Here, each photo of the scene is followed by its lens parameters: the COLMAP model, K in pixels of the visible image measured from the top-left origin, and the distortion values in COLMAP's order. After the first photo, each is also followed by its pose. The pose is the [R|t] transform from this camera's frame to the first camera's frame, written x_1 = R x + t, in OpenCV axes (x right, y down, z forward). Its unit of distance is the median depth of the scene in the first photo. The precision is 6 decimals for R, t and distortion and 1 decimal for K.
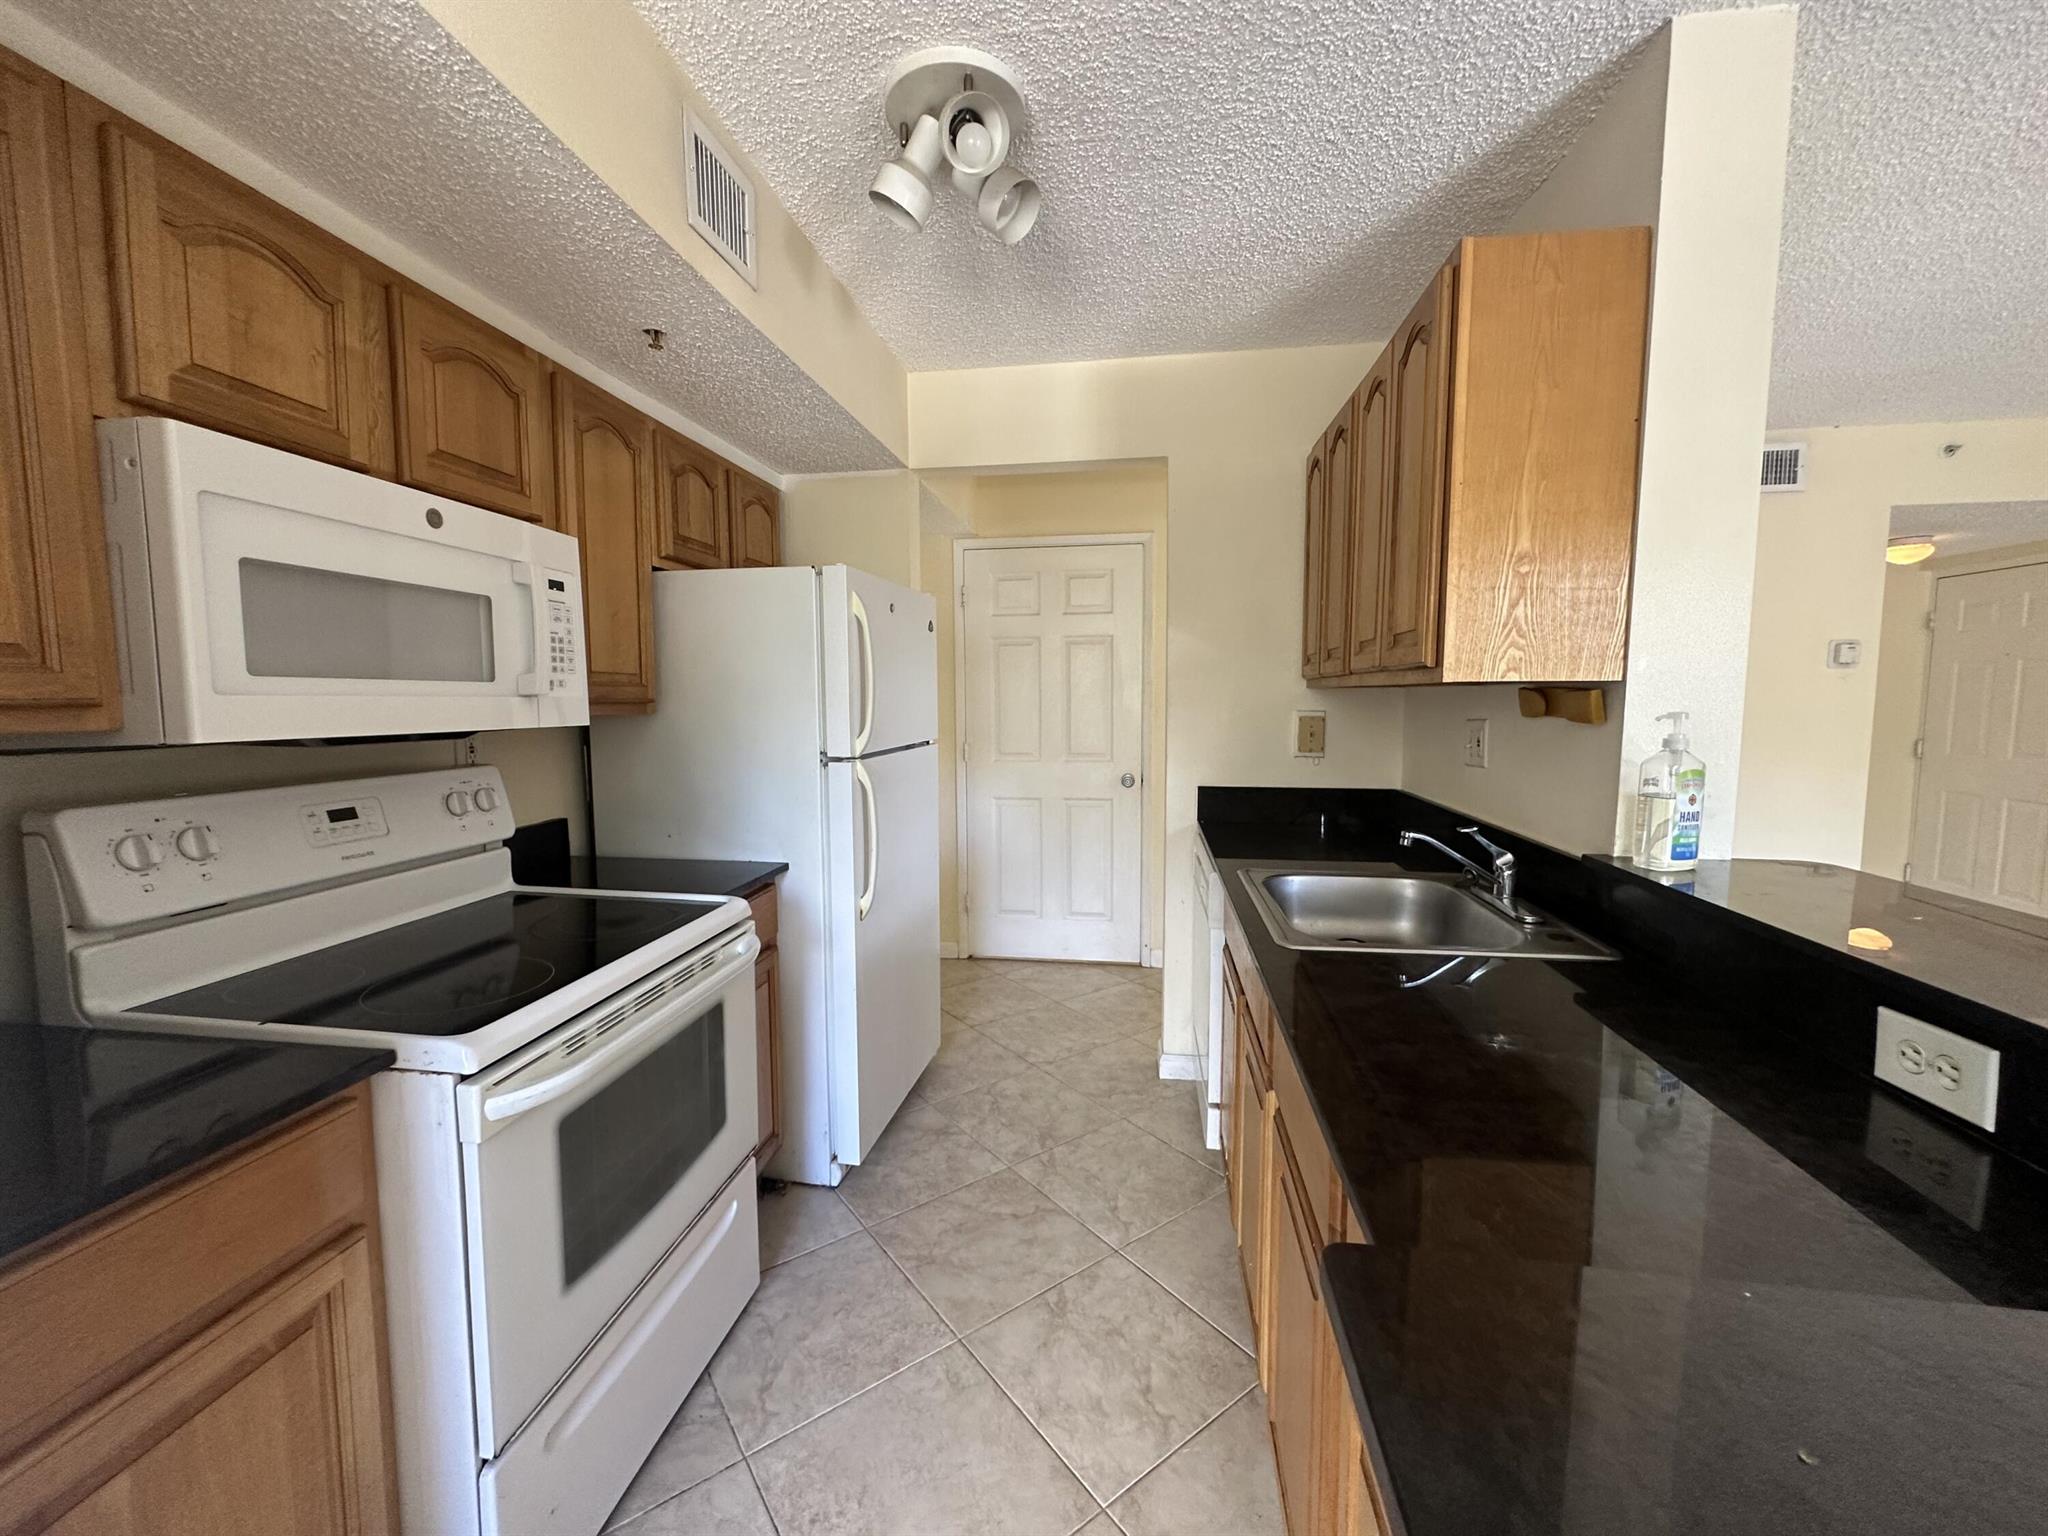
lens RADIAL K [[820.4, 0, 1025.9], [0, 820.4, 768.6], [0, 0, 1]] dist [-0.001813, 0.001125]
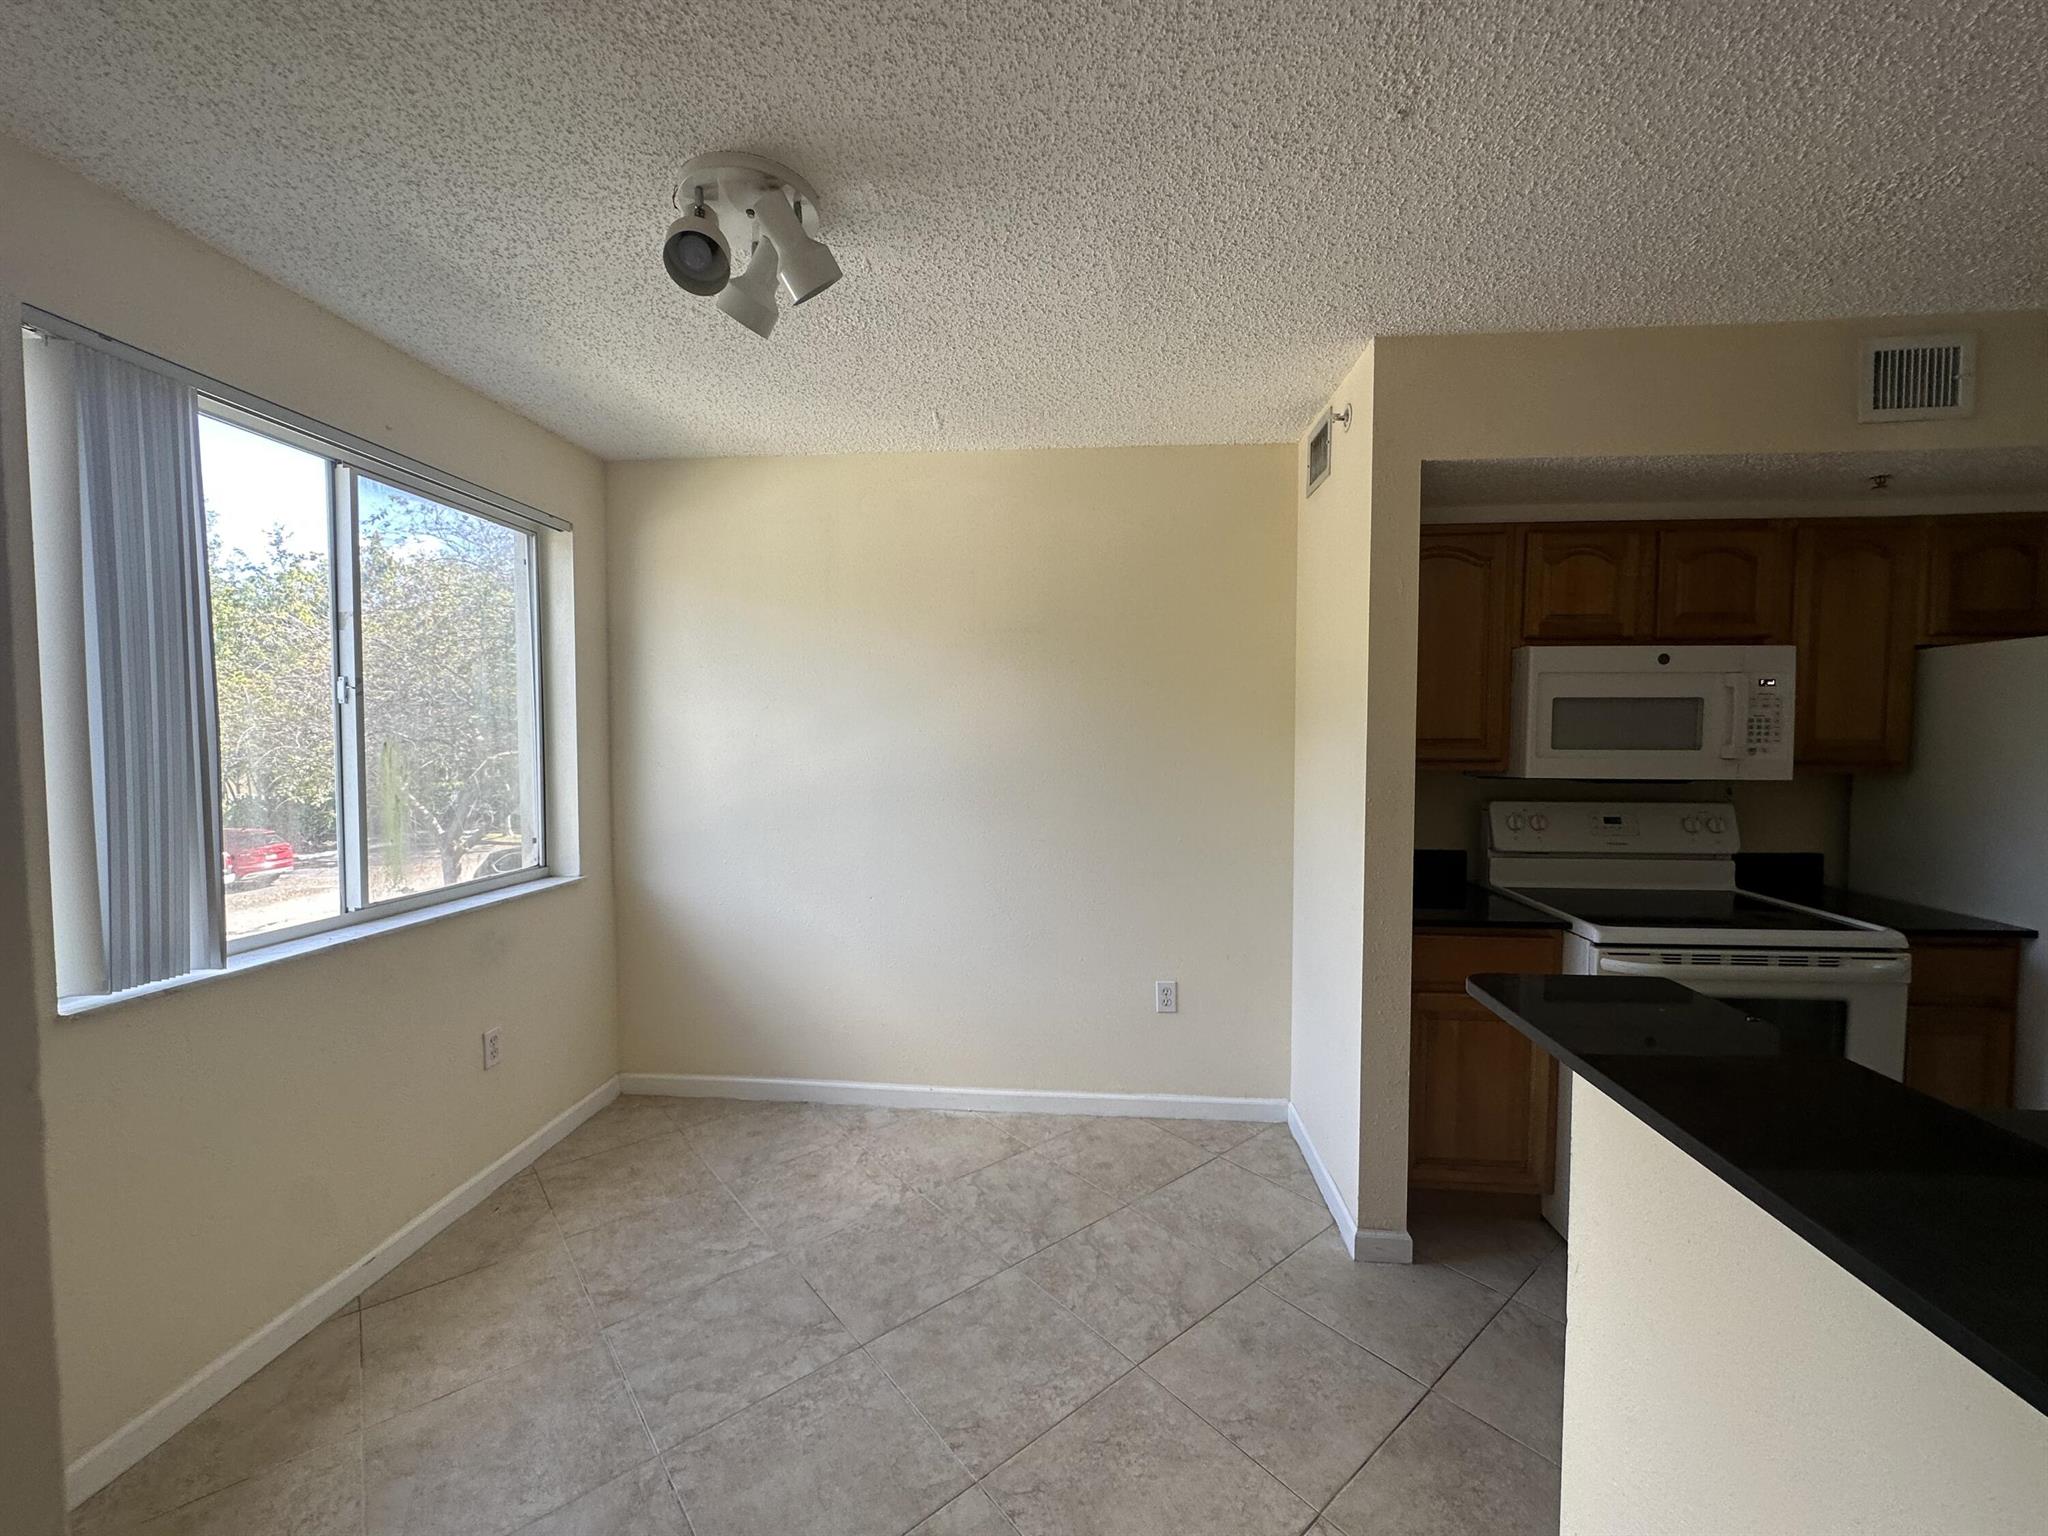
lens RADIAL K [[820.4, 0, 1022.8], [0, 820.4, 767.9], [0, 0, 1]] dist [-0.001813, 0.001125]
pose [[0.055823, 0.047363, -0.997317, 0.905868], [-0.087171, 0.995291, 0.042388, -0.022990], [0.994628, 0.084571, 0.059688, -0.429207]]
